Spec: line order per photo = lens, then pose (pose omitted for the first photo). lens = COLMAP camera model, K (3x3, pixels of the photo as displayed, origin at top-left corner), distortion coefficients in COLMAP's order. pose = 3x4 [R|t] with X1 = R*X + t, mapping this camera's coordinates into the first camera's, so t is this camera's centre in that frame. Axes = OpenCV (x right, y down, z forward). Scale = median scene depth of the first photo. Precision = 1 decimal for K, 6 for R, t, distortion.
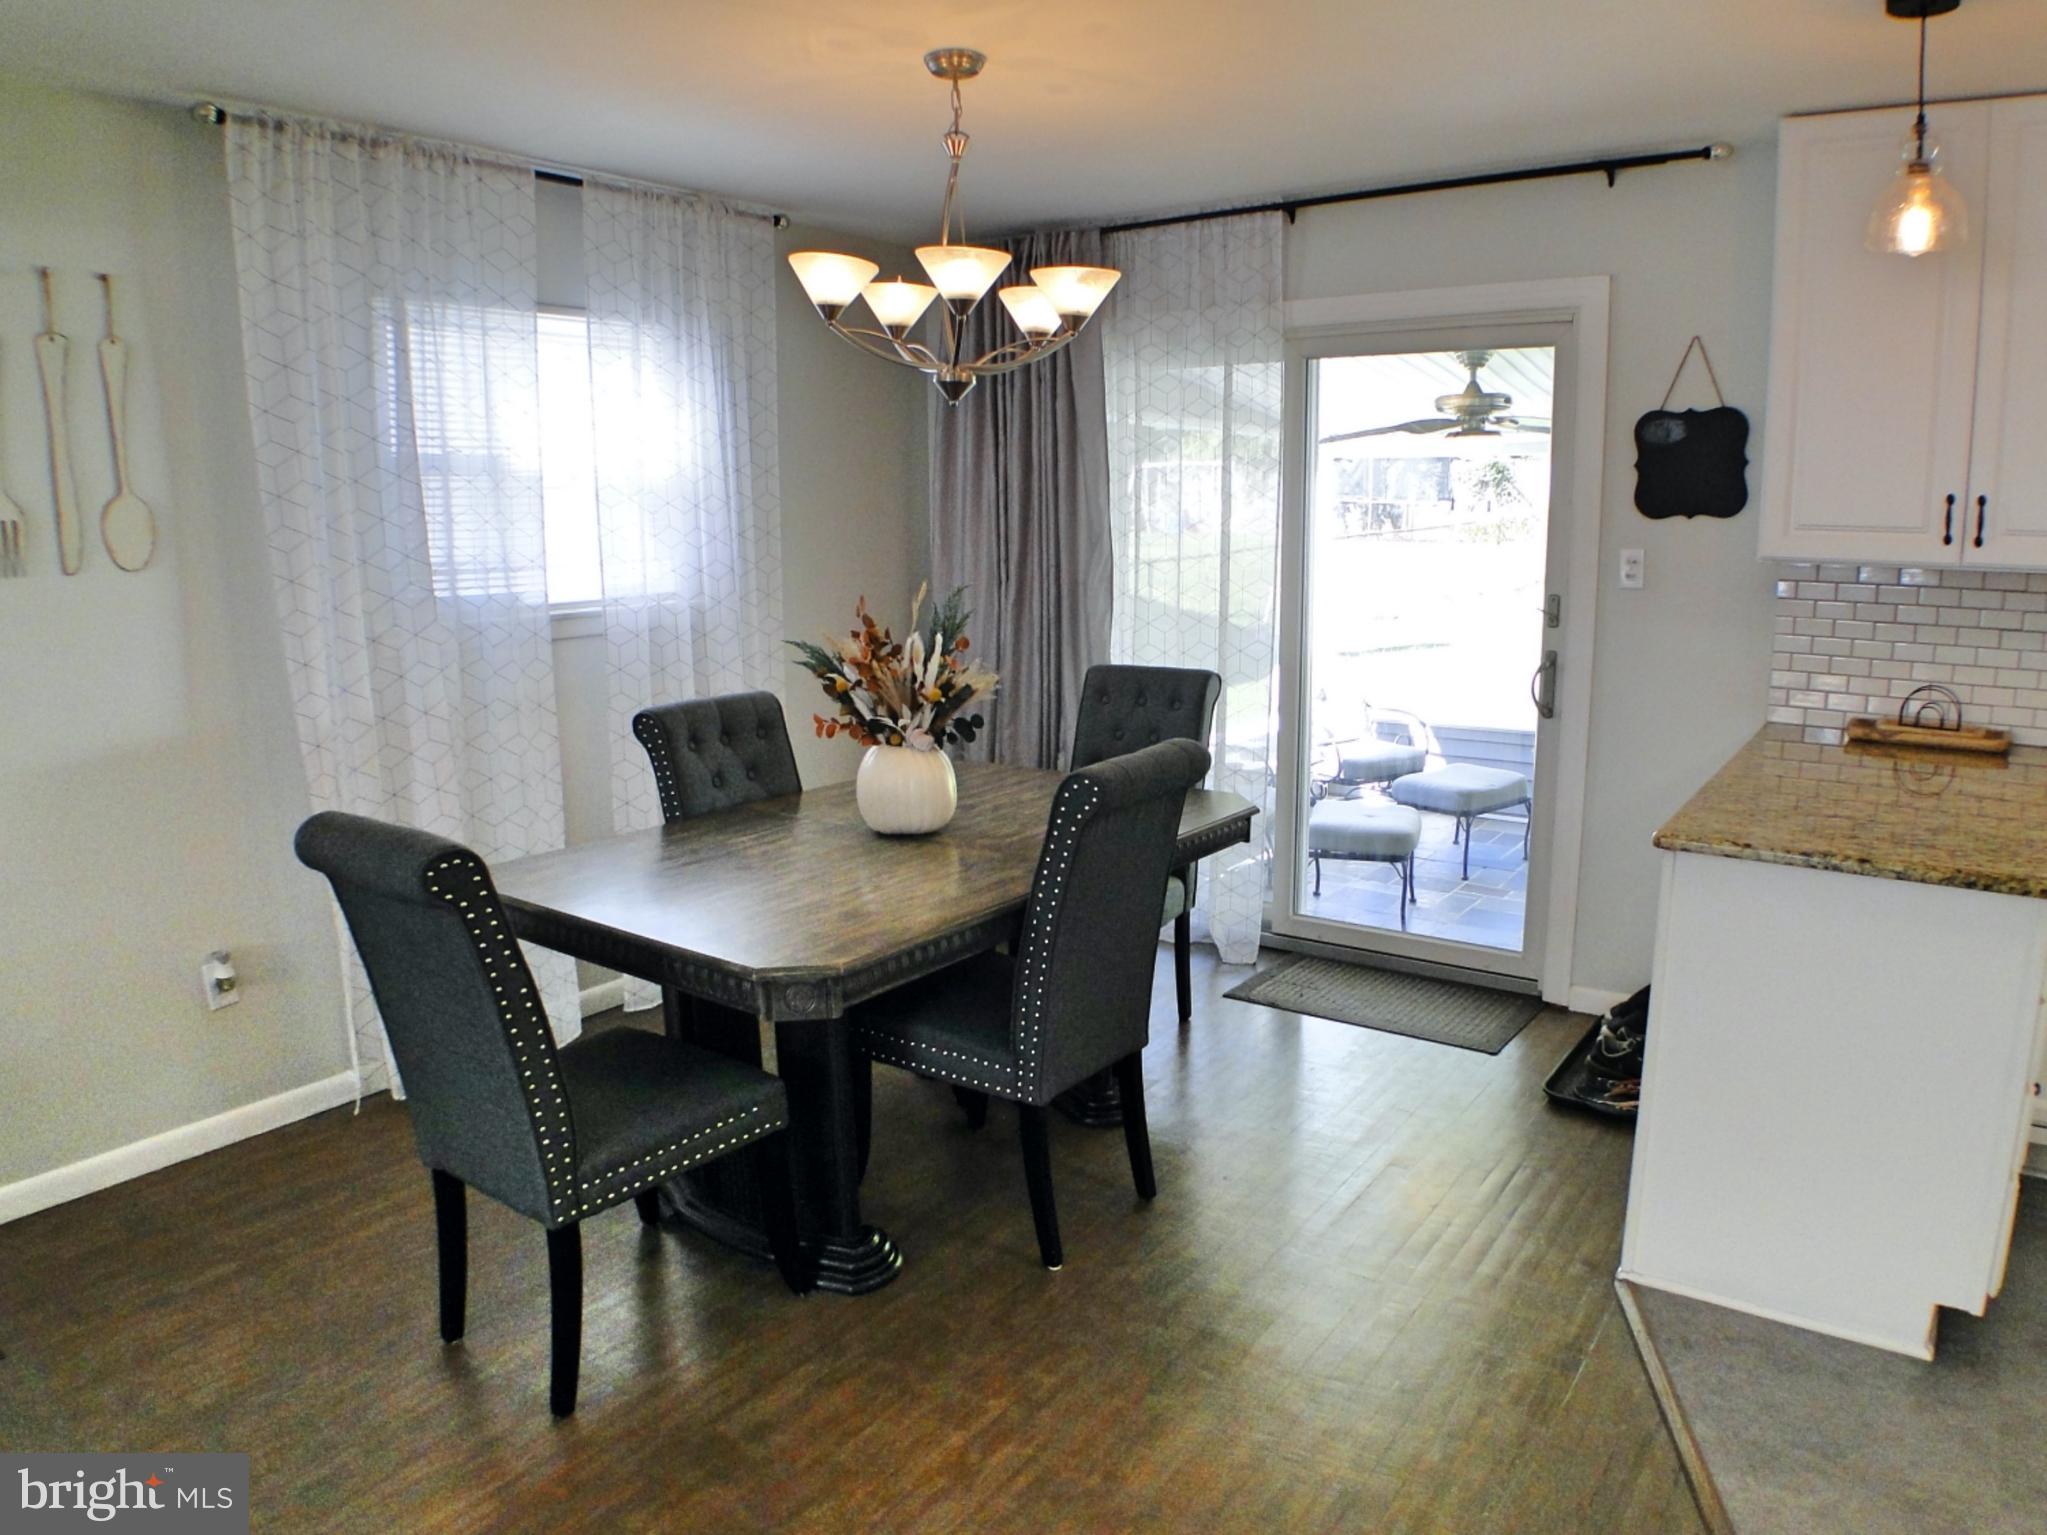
lens RADIAL K [[1399.1, 0, 1023.5], [0, 1399.1, 767.5], [0, 0, 1]] dist [-0.076442, -0.001698]
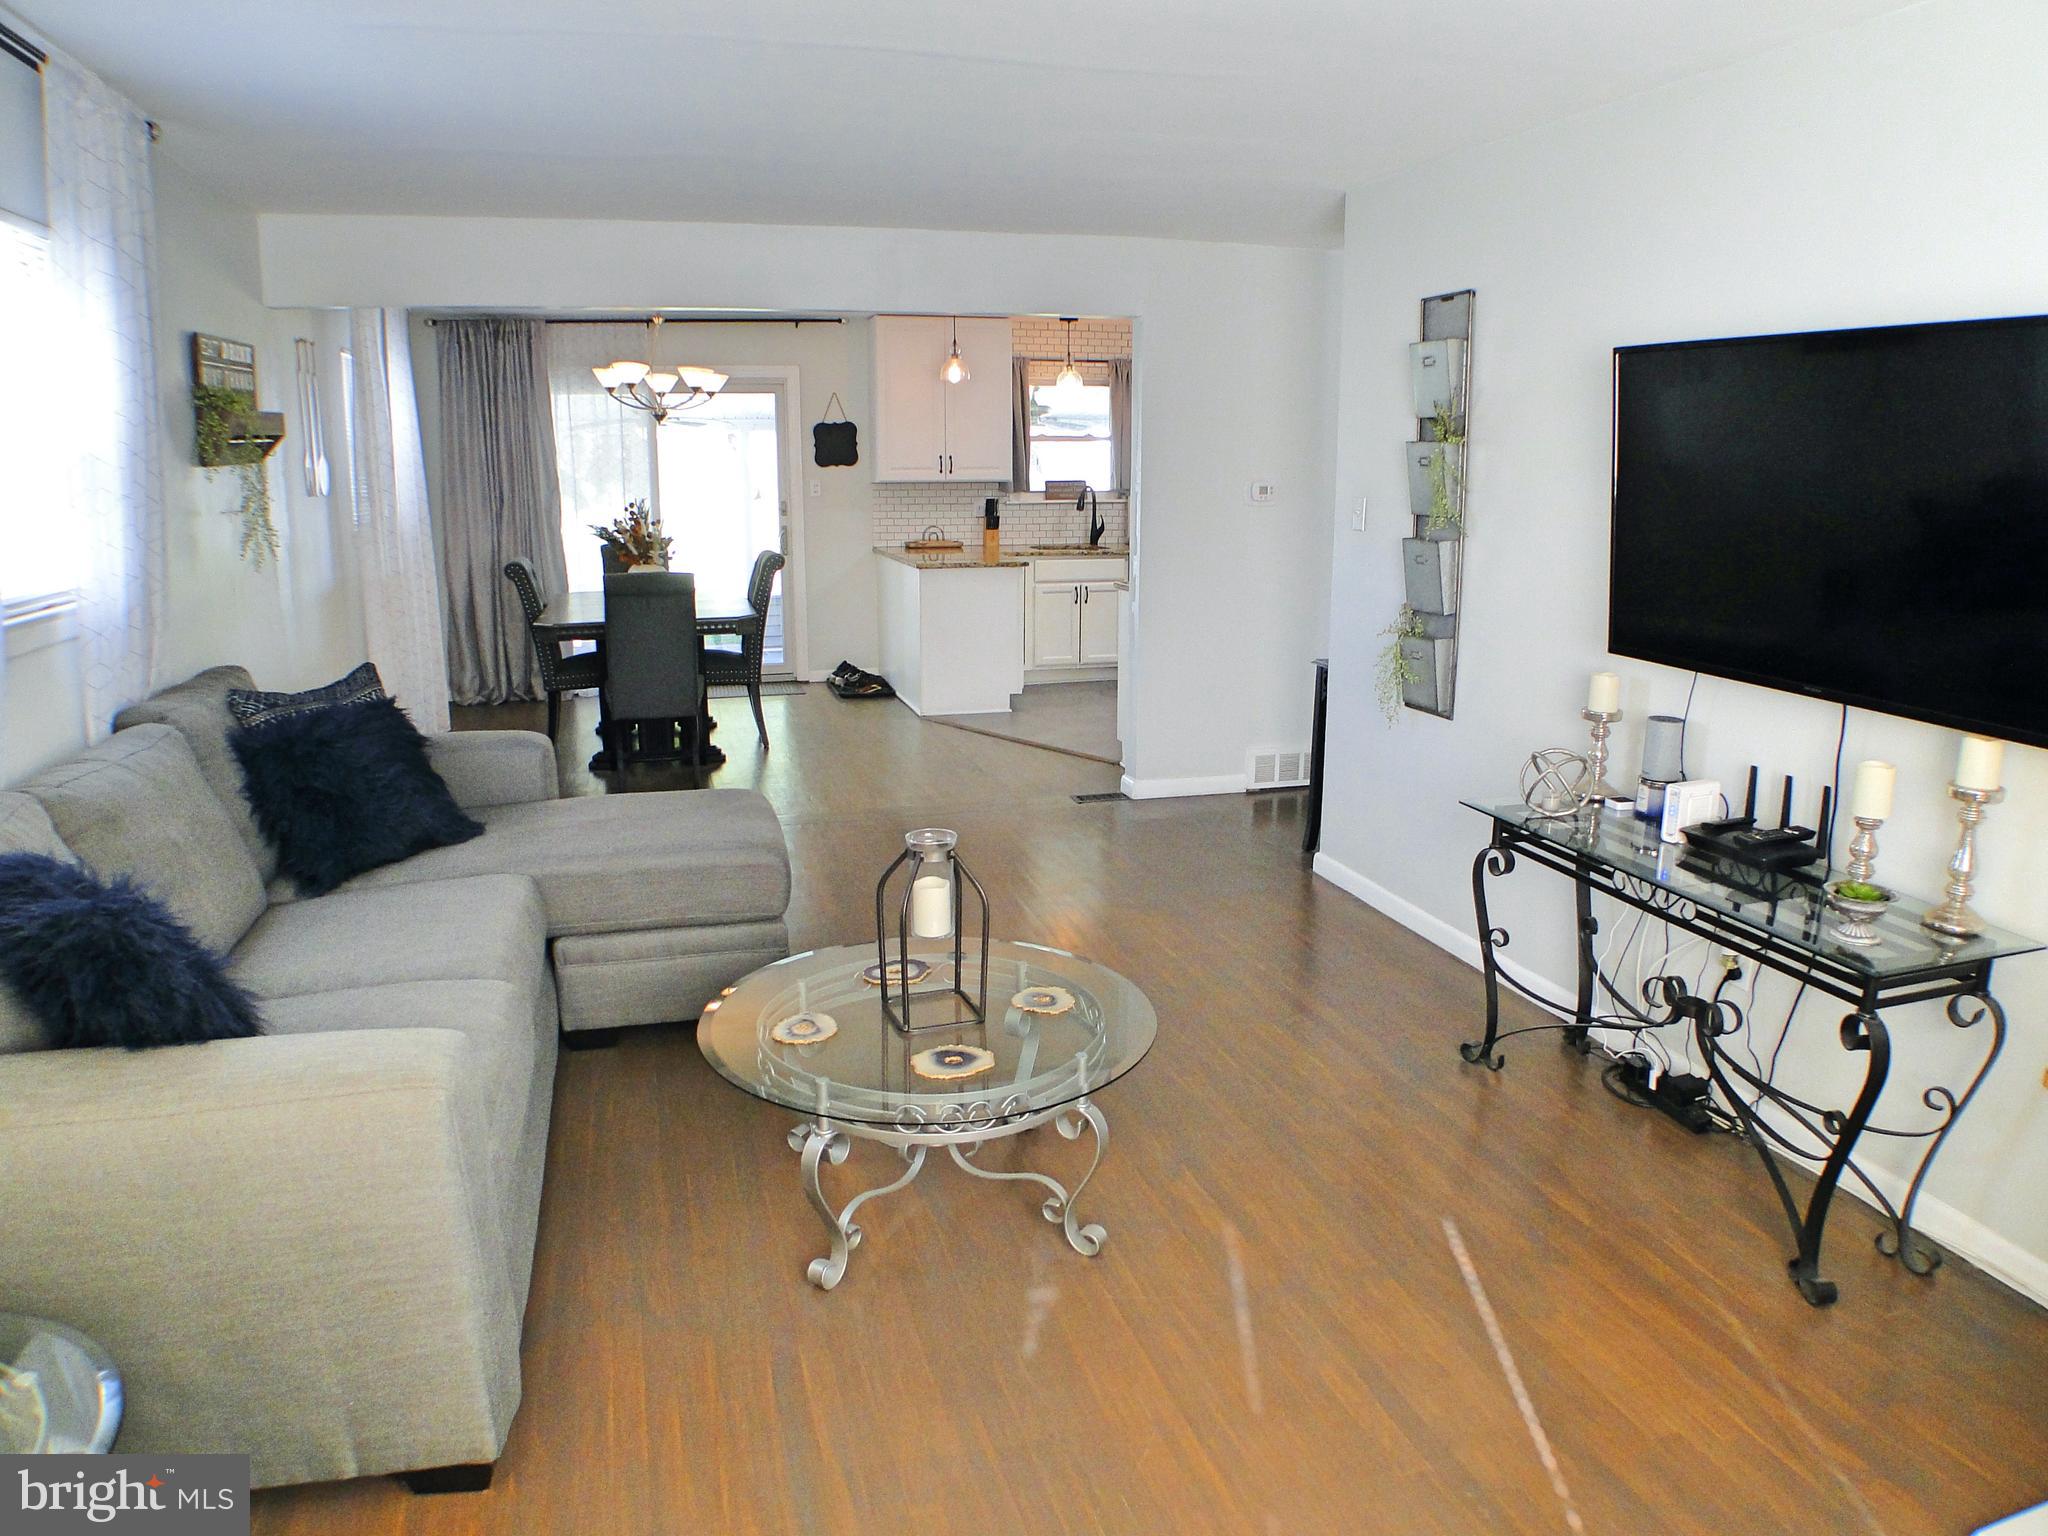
lens RADIAL K [[1399.8, 0, 1024.0], [0, 1399.8, 768.0], [0, 0, 1]] dist [-0.076442, -0.001698]
pose [[0.622579, -0.162856, 0.765424, -1.436385], [0.146100, 0.985098, 0.090760, 0.190068], [-0.768798, 0.055324, 0.637094, -0.902468]]
